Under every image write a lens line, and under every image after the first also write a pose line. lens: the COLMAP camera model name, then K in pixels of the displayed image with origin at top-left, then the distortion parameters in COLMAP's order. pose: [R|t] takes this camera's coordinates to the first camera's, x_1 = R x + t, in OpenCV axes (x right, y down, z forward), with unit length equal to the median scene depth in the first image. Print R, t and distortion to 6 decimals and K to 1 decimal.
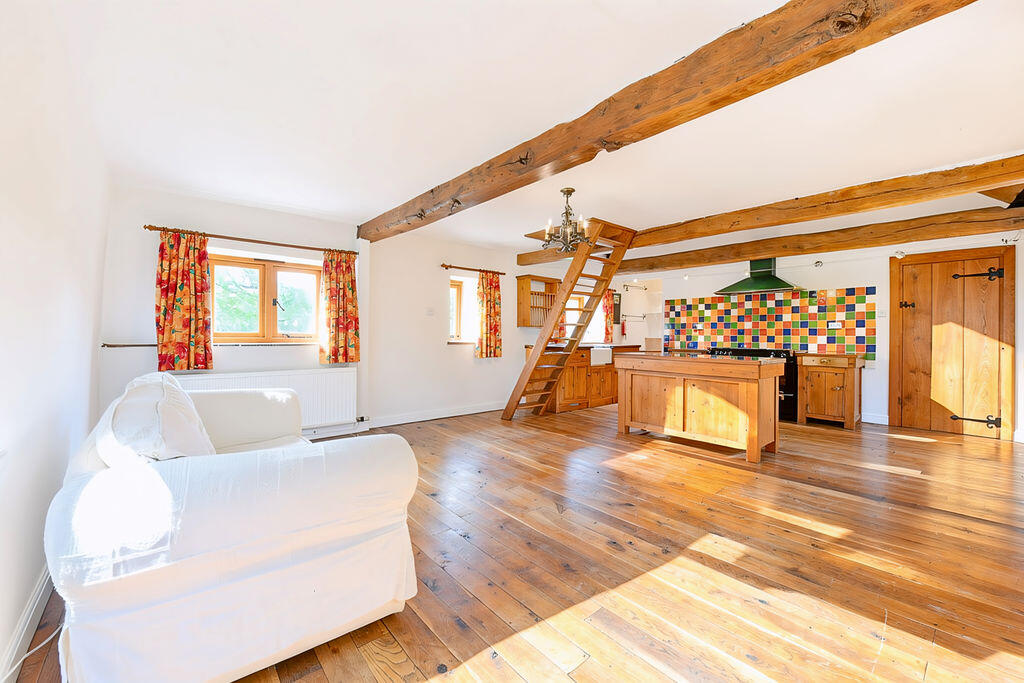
lens RADIAL K [[410.5, 0, 512.0], [0, 410.5, 341.5], [0, 0, 1]] dist [-0.004170, -0.000514]
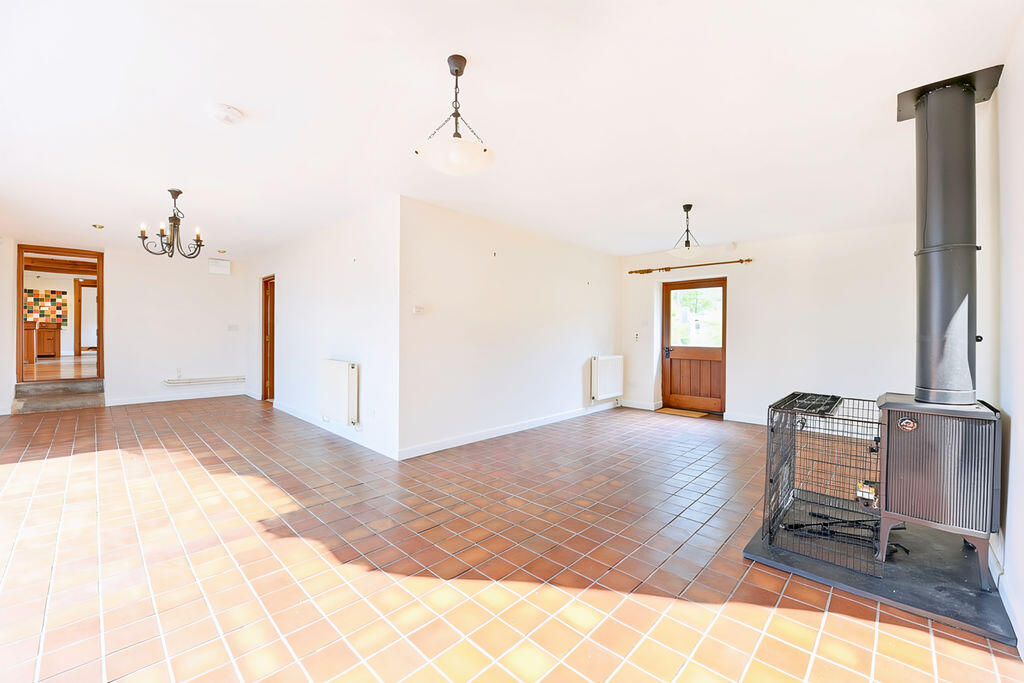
lens RADIAL K [[410.5, 0, 515.1], [0, 410.5, 345.5], [0, 0, 1]] dist [-0.004170, -0.000514]
pose [[-0.100102, -0.040859, 0.994138, -1.417735], [0.001488, 0.999149, 0.041215, 0.062098], [-0.994976, 0.005605, -0.099956, -1.070012]]
